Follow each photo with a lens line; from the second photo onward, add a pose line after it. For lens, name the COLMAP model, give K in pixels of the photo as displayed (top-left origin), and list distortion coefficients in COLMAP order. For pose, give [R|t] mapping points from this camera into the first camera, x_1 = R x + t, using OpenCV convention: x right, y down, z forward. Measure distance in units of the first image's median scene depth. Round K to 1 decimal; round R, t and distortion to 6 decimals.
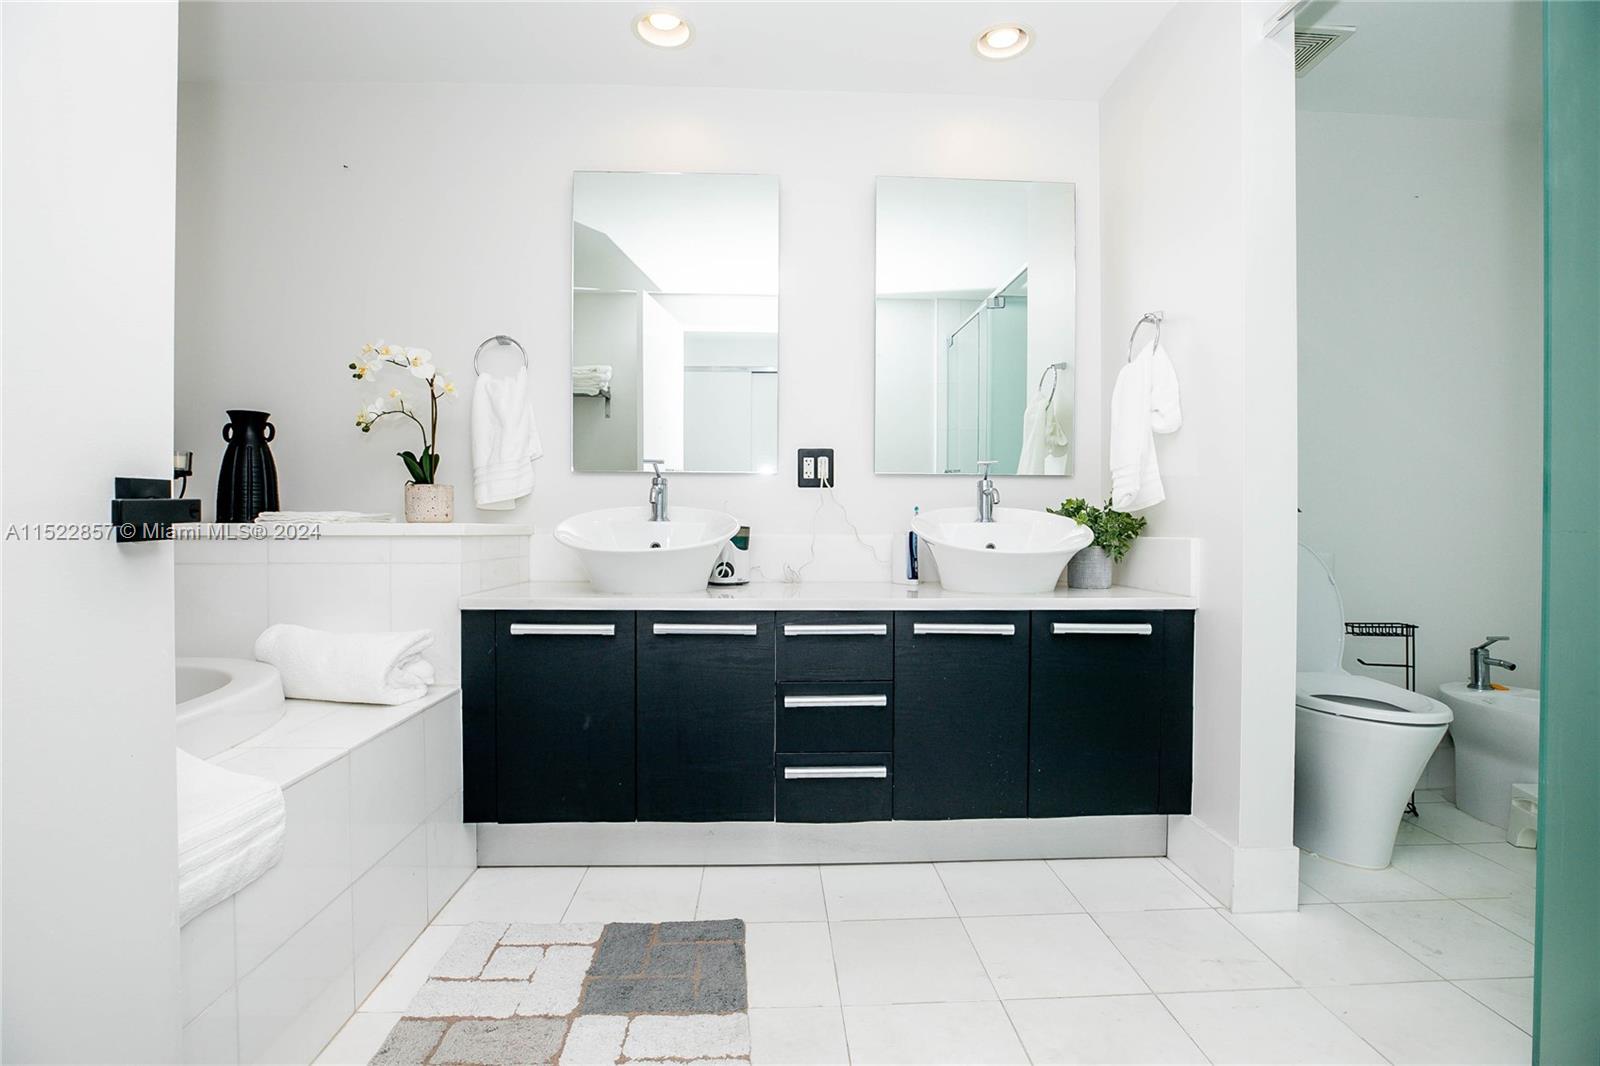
lens RADIAL K [[729.4, 0, 800.0], [0, 729.4, 533.0], [0, 0, 1]] dist [-0.036912, 0.007922]
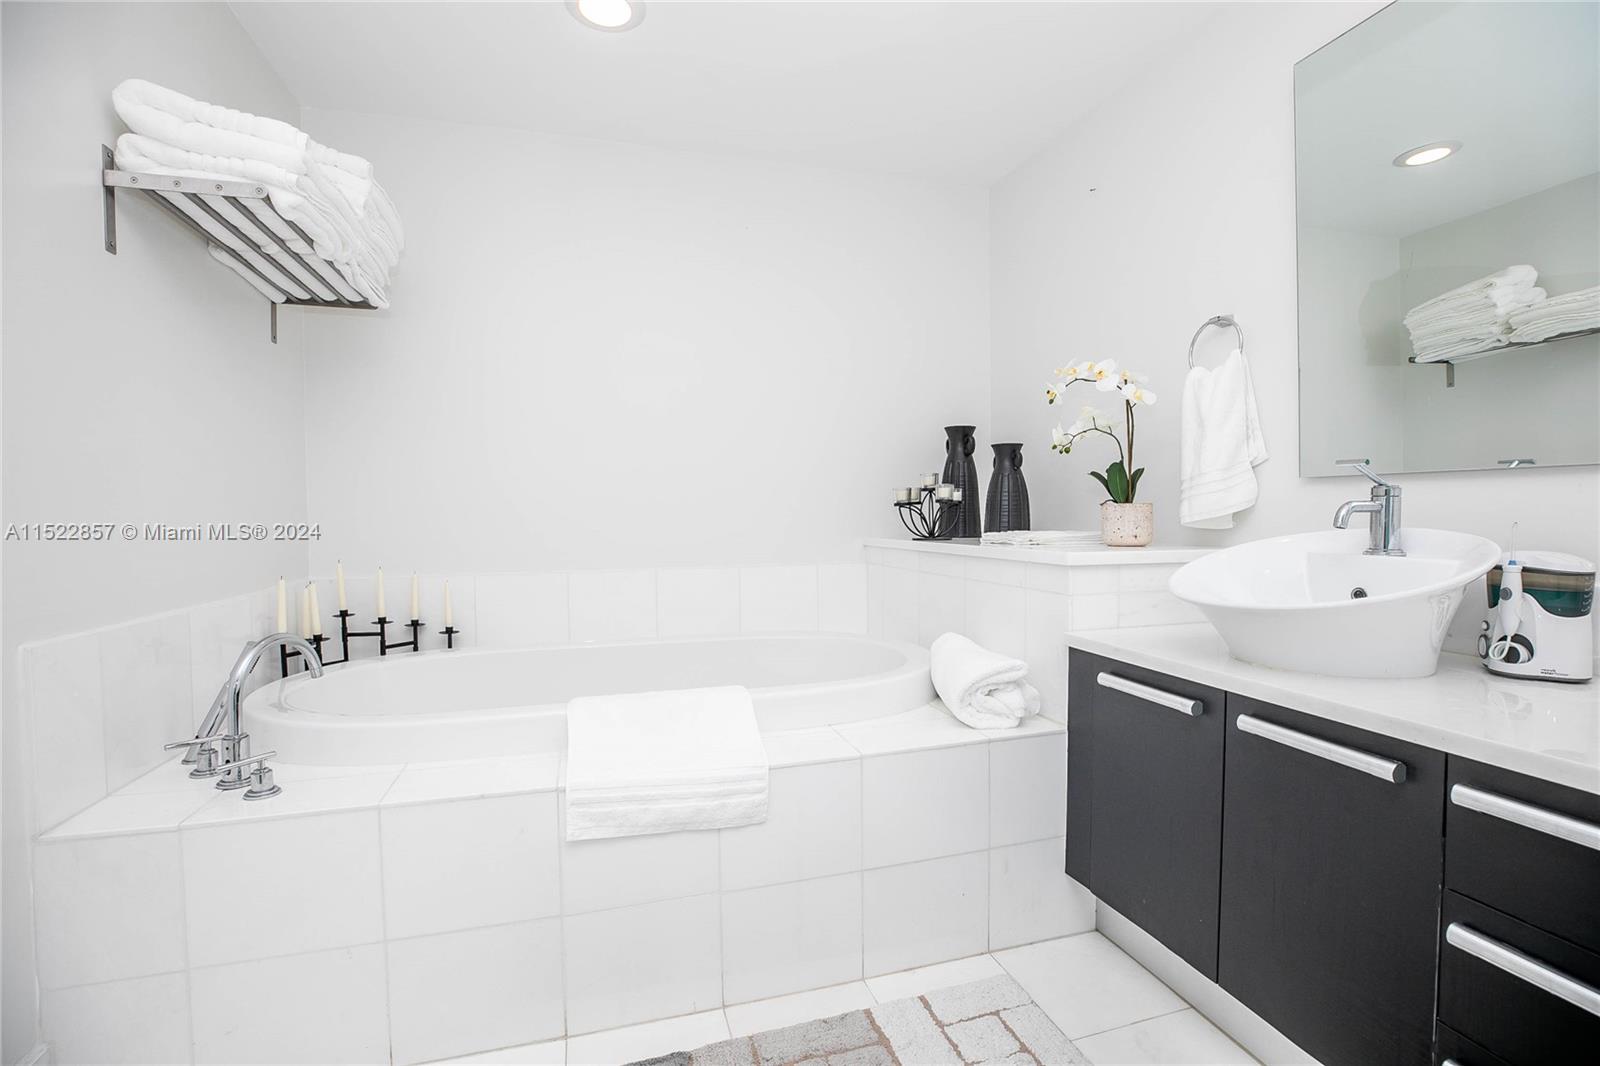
lens RADIAL K [[729.4, 0, 800.0], [0, 729.4, 533.0], [0, 0, 1]] dist [-0.036912, 0.007922]
pose [[0.269880, 0.022975, -0.962620, 0.291948], [-0.003467, 0.999732, 0.022889, -0.051955], [0.962888, -0.002840, 0.269888, 0.372792]]
